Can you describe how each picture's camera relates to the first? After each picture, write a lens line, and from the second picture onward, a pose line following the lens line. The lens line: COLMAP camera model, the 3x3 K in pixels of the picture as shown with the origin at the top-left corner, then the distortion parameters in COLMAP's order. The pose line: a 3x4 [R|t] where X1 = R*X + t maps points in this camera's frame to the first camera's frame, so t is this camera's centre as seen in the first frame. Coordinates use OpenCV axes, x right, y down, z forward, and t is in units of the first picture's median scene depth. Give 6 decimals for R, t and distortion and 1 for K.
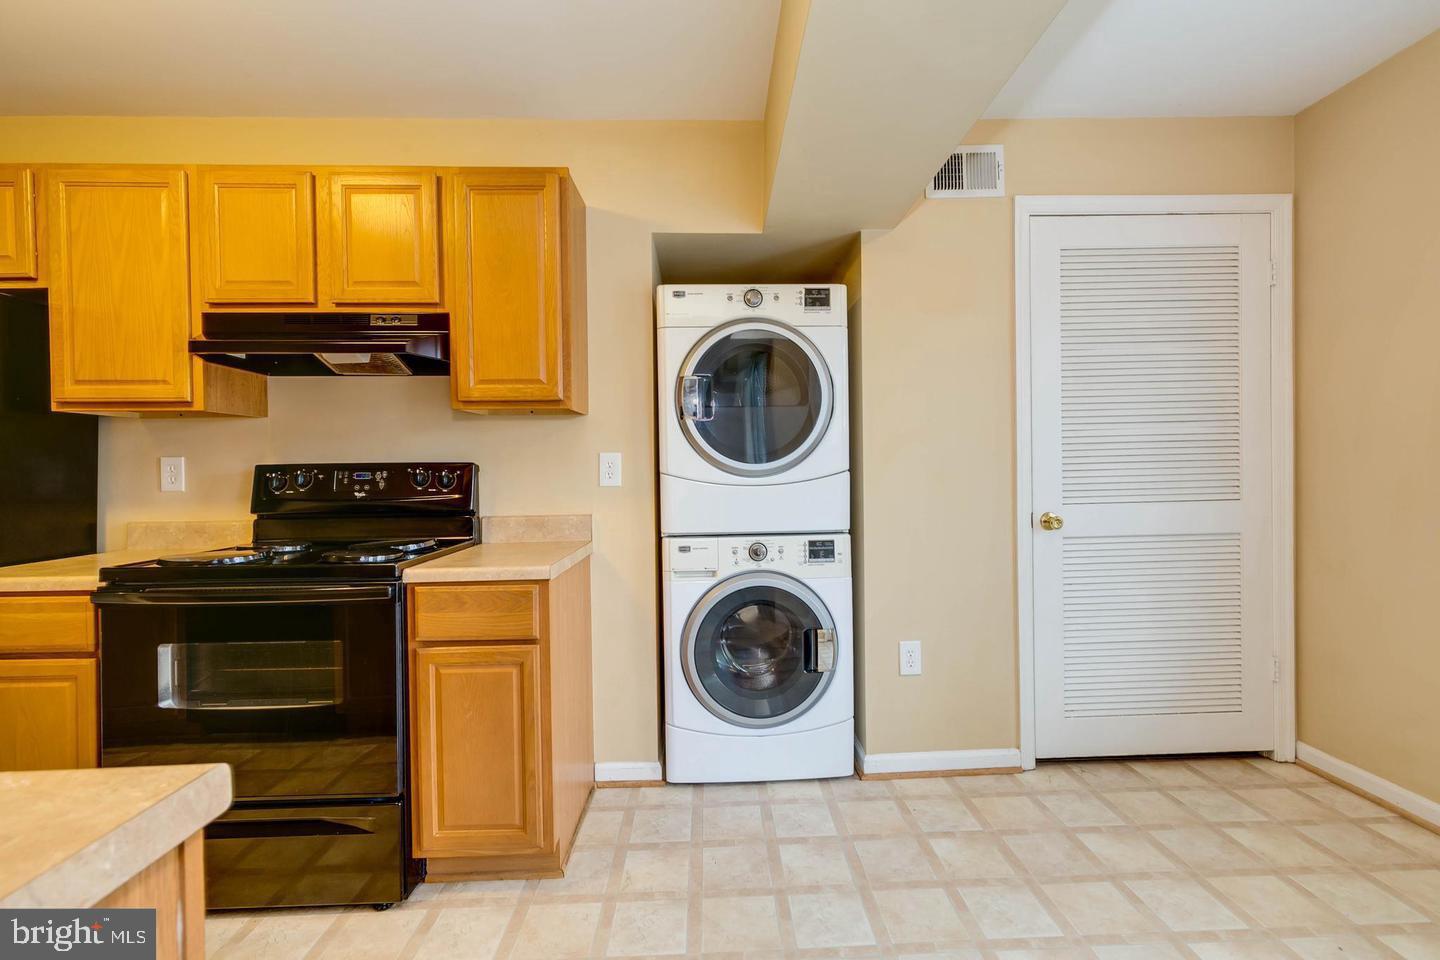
lens RADIAL K [[636.4, 0, 723.9], [0, 636.4, 477.6], [0, 0, 1]] dist [0.003791, 0.000031]
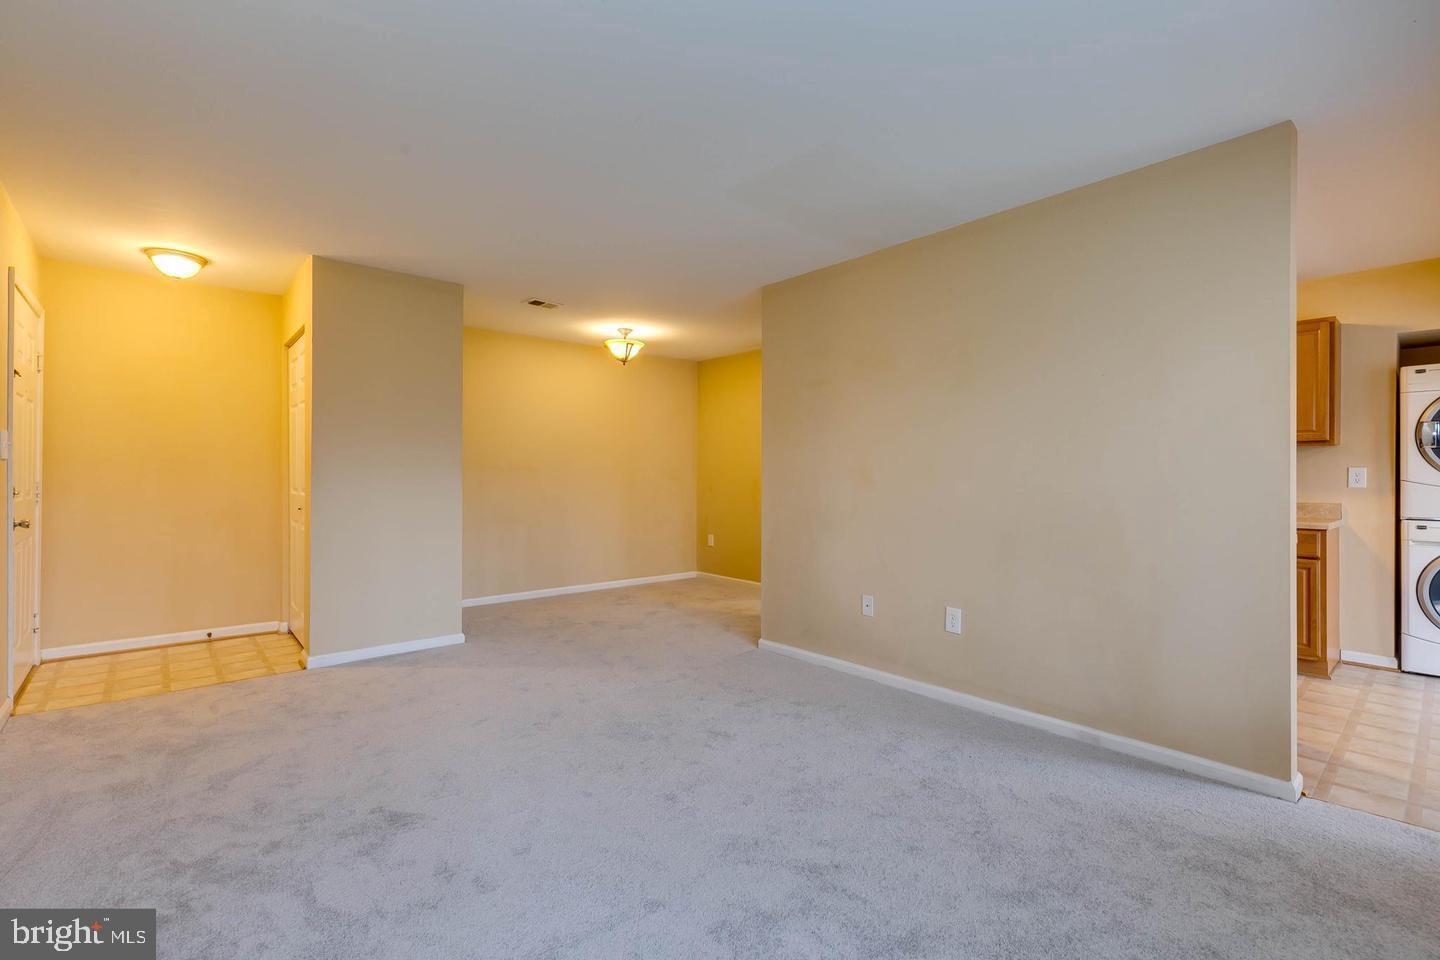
lens RADIAL K [[651.2, 0, 721.9], [0, 651.2, 471.6], [0, 0, 1]] dist [0.001744, 0.000061]
pose [[0.638350, 0.014948, -0.769601, 0.086538], [-0.020221, 0.999792, 0.002647, 0.001338], [0.769481, 0.013872, 0.638519, -1.598602]]
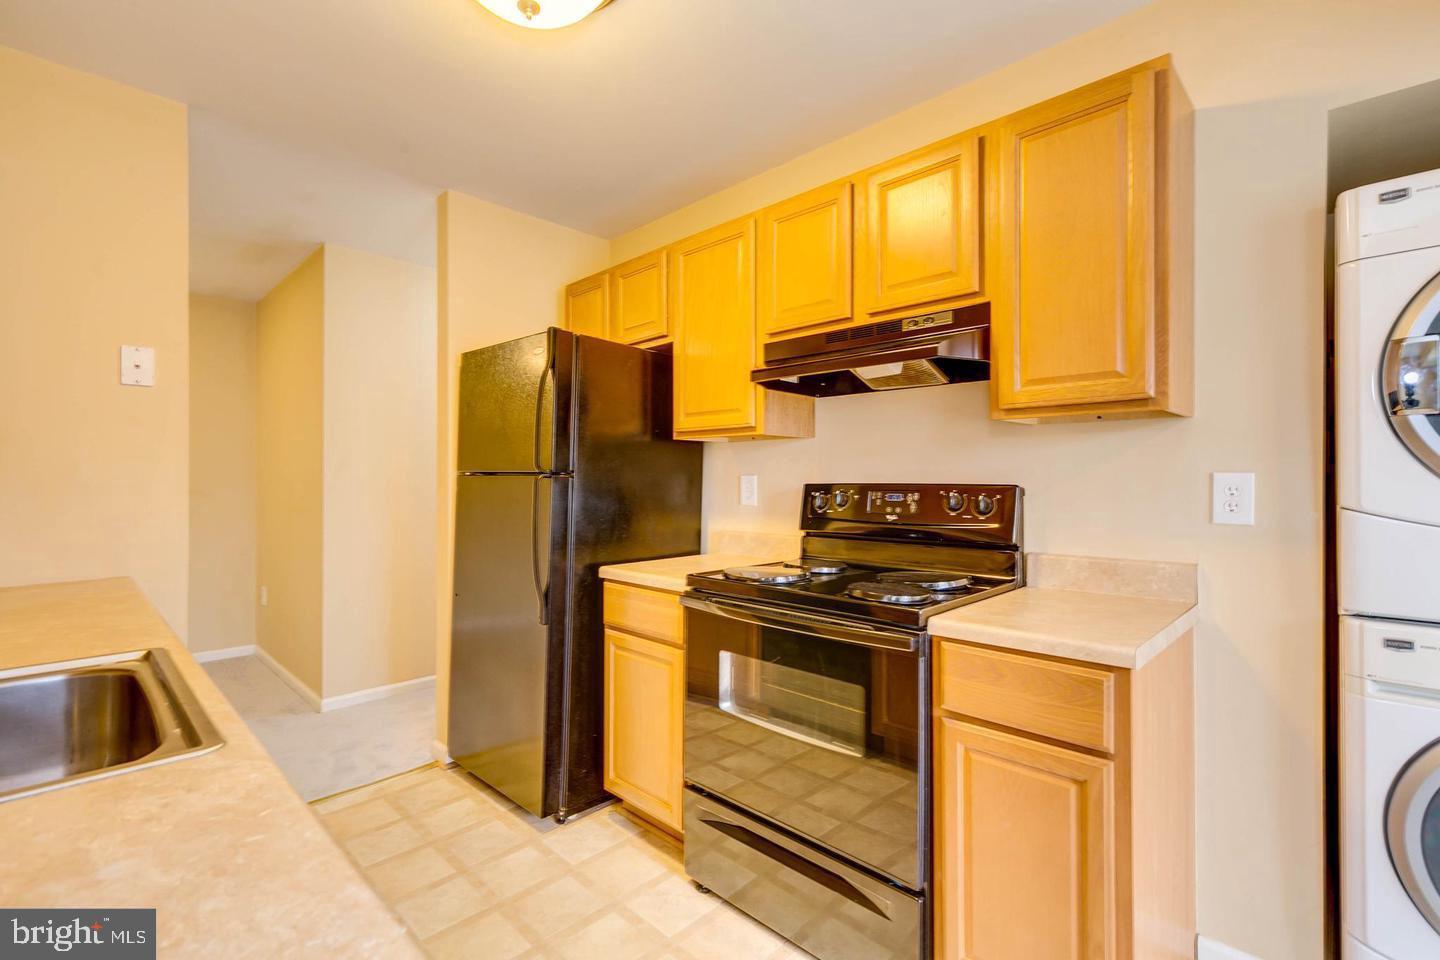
lens RADIAL K [[648.1, 0, 720.0], [0, 648.1, 480.0], [0, 0, 1]] dist [0.002972, 0.000225]
pose [[0.693825, 0.011582, -0.720050, -0.073046], [-0.019226, 0.999812, -0.002444, -0.022901], [0.719887, 0.015539, 0.693918, 0.182344]]
